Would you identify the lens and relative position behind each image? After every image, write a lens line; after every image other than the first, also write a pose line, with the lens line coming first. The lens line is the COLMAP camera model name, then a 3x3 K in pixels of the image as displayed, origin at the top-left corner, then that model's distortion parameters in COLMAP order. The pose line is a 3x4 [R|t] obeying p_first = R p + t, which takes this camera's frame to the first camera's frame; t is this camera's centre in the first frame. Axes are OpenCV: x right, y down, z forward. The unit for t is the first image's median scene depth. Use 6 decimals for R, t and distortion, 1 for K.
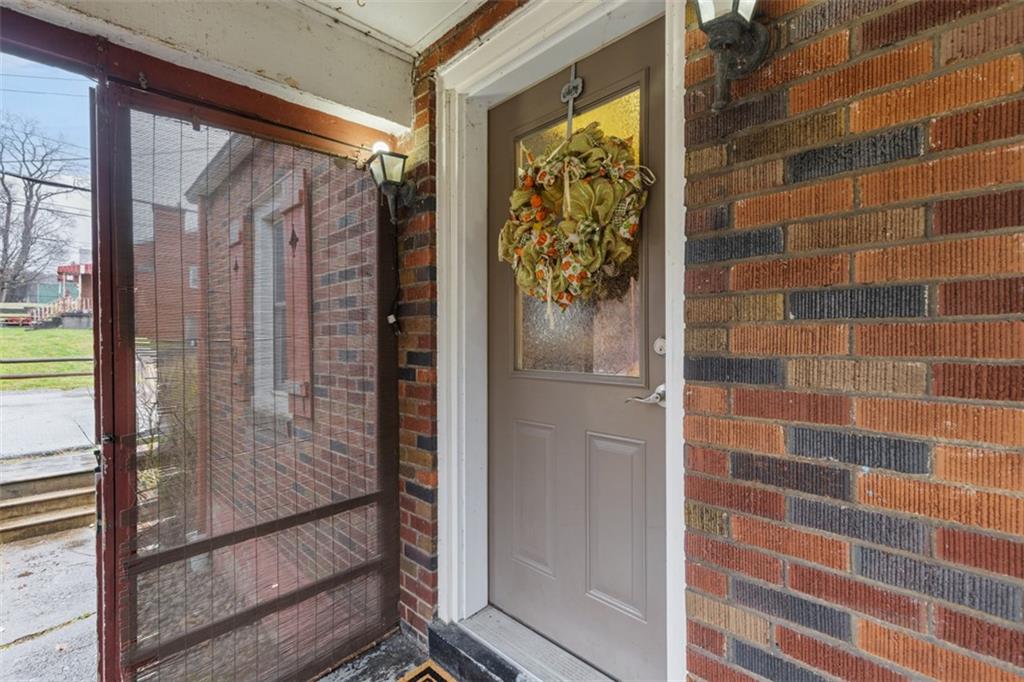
lens RADIAL K [[472.6, 0, 512.8], [0, 472.6, 339.6], [0, 0, 1]] dist [0.000316, -0.000131]
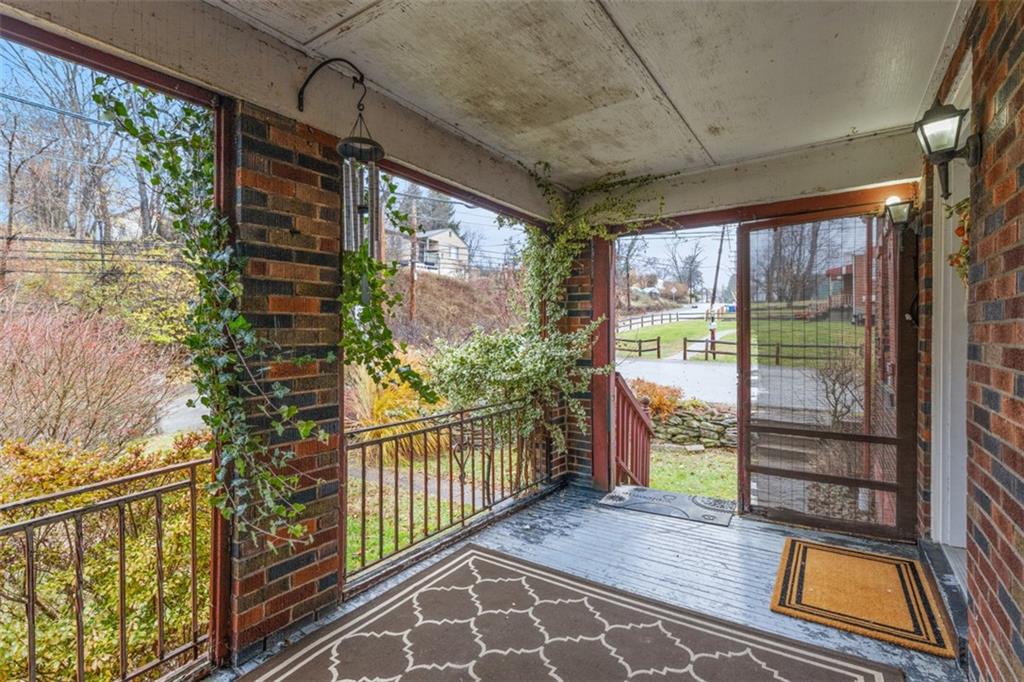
lens RADIAL K [[472.6, 0, 514.0], [0, 472.6, 336.6], [0, 0, 1]] dist [0.000316, -0.000131]
pose [[0.199416, 0.015413, -0.979794, 0.879968], [-0.001491, 0.999880, 0.015426, -0.005635], [0.979914, -0.001616, 0.199415, -0.418633]]
